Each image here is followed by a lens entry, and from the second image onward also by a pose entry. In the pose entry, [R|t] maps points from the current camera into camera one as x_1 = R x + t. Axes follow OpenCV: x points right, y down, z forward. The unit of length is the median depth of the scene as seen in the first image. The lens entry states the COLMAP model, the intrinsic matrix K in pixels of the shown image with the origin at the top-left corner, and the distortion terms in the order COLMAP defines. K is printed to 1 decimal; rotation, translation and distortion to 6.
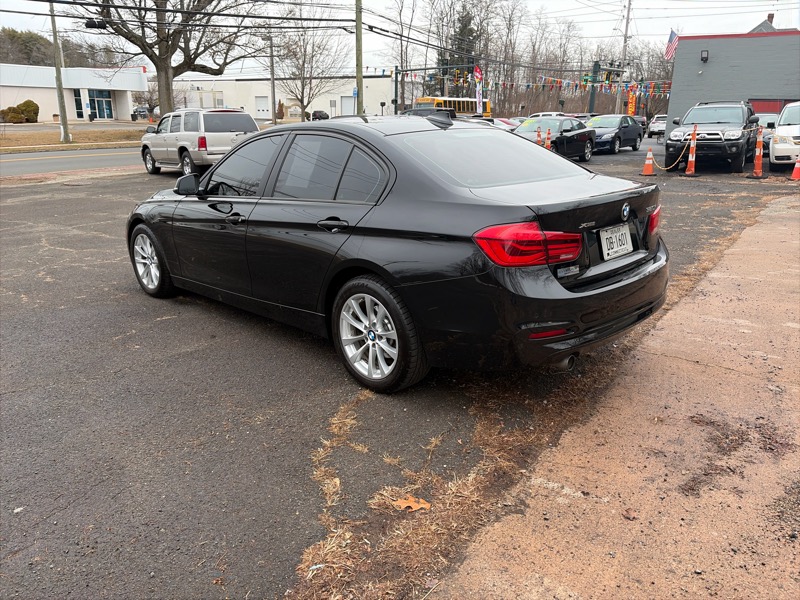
lens RADIAL K [[602.2, 0, 404.3], [0, 602.2, 298.6], [0, 0, 1]] dist [0.045189, -0.038013]
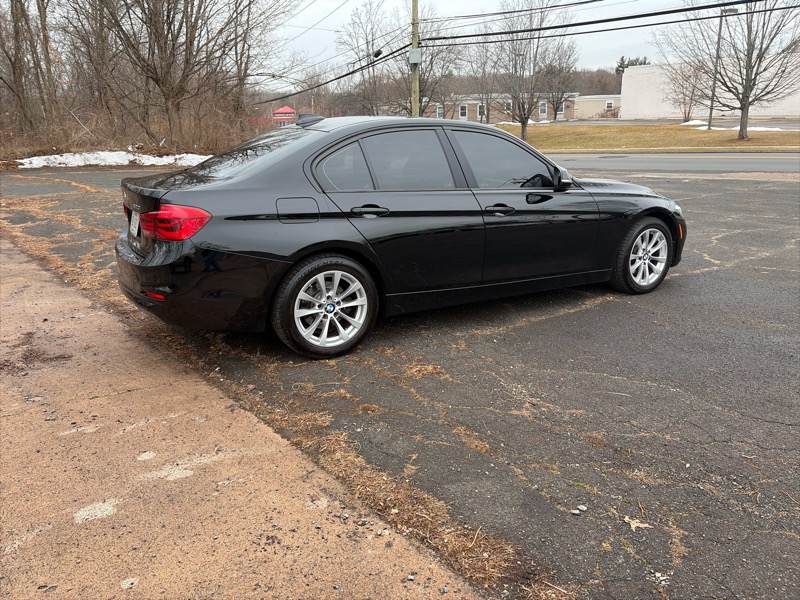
lens RADIAL K [[602.2, 0, 404.9], [0, 602.2, 300.2], [0, 0, 1]] dist [0.045189, -0.038013]
pose [[-0.255462, 0.282261, -0.924699, 0.911944], [-0.251716, 0.904032, 0.345493, -0.337118], [0.933476, 0.321021, -0.159896, 1.149086]]
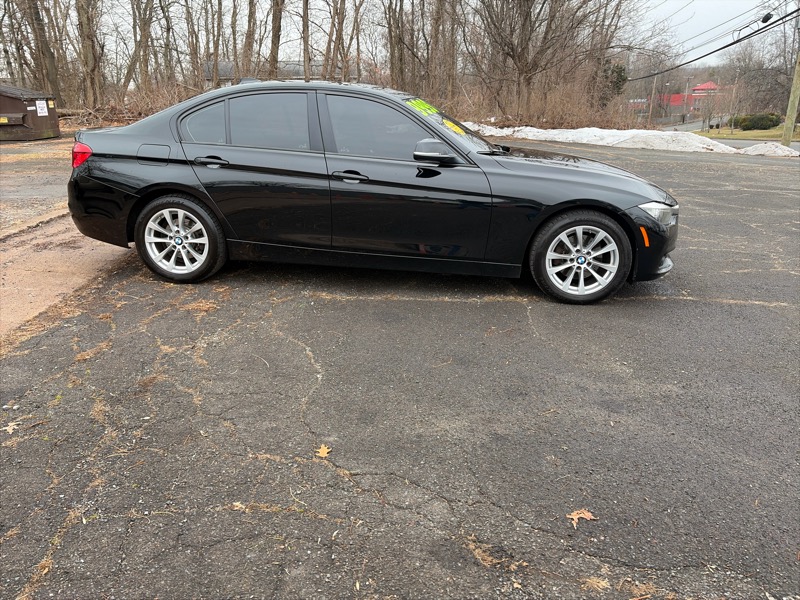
lens RADIAL K [[602.2, 0, 404.2], [0, 602.2, 294.0], [0, 0, 1]] dist [0.045189, -0.038013]
pose [[-0.782560, 0.188520, -0.593347, 0.517621], [-0.177301, 0.846103, 0.502667, -0.493283], [0.596795, 0.498568, -0.628702, 1.765855]]
